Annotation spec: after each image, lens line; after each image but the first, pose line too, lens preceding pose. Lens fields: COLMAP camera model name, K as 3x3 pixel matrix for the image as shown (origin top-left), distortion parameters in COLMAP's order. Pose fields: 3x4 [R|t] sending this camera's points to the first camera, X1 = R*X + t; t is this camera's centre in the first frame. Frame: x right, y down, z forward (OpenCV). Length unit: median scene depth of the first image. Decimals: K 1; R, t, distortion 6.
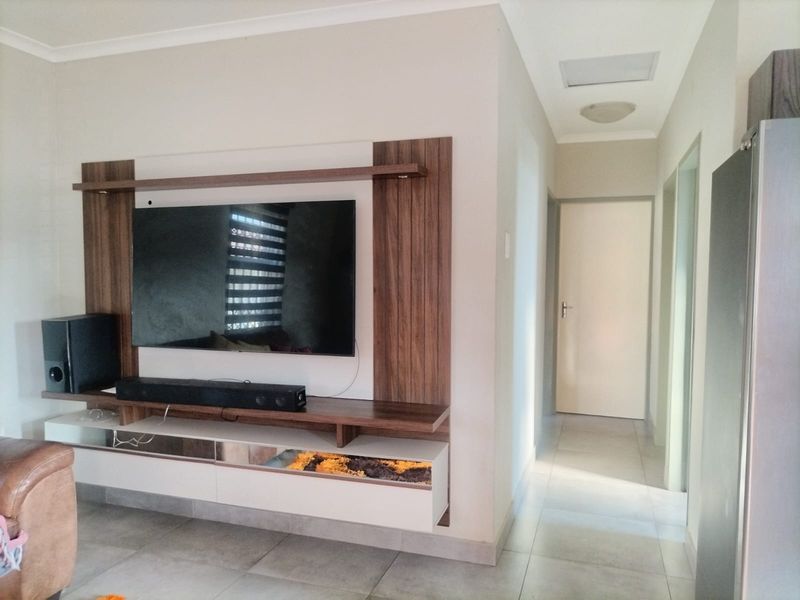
lens RADIAL K [[588.3, 0, 400.0], [0, 588.3, 300.0], [0, 0, 1]] dist [0.007407, -0.004597]
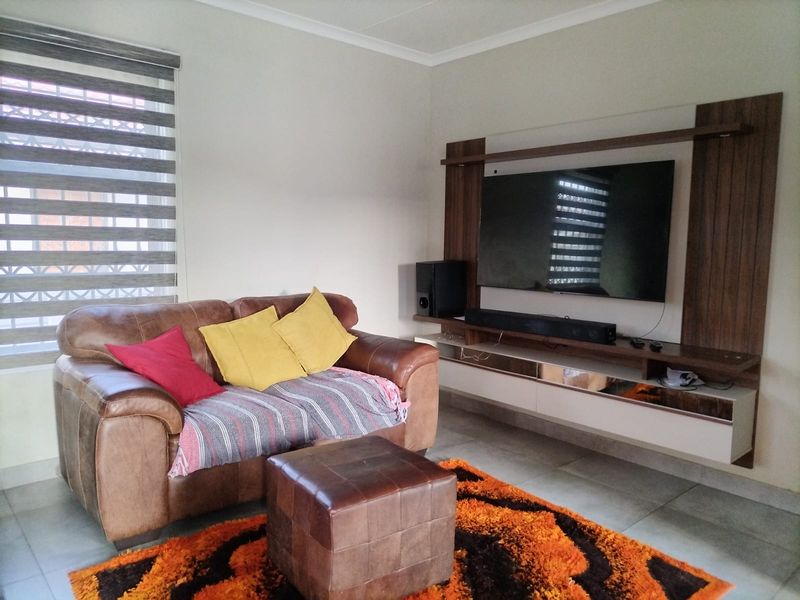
lens RADIAL K [[605.0, 0, 393.0], [0, 605.0, 303.3], [0, 0, 1]] dist [0.082229, -0.086779]
pose [[0.861301, 0.067145, -0.503638, 0.065019], [-0.041377, 0.997206, 0.062188, 0.047031], [0.506407, -0.032723, 0.861674, -0.263365]]
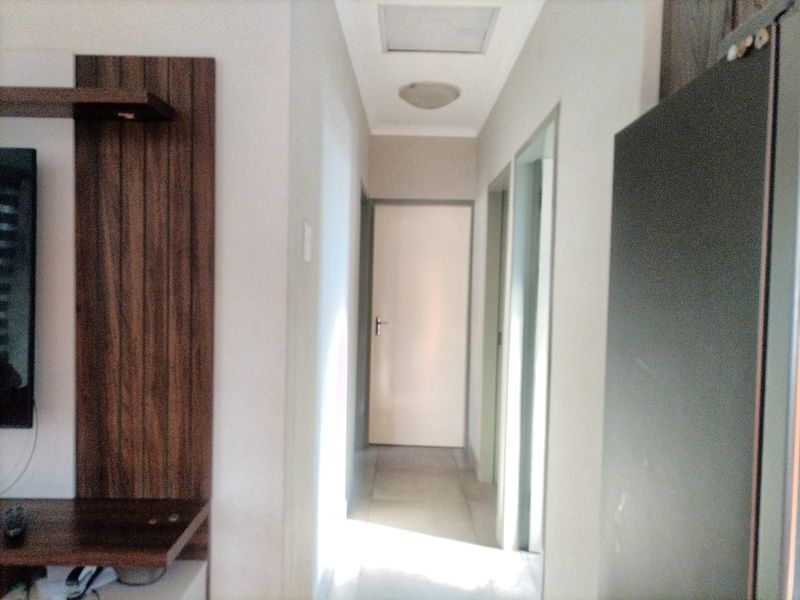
lens RADIAL K [[701.3, 0, 400.0], [0, 701.3, 300.0], [0, 0, 1]] dist [0.005574, -0.003967]
pose [[0.954482, 0.008159, 0.298156, 0.052909], [-0.001903, 0.999772, -0.021265, -0.011125], [-0.298262, 0.019730, 0.954280, 0.239046]]
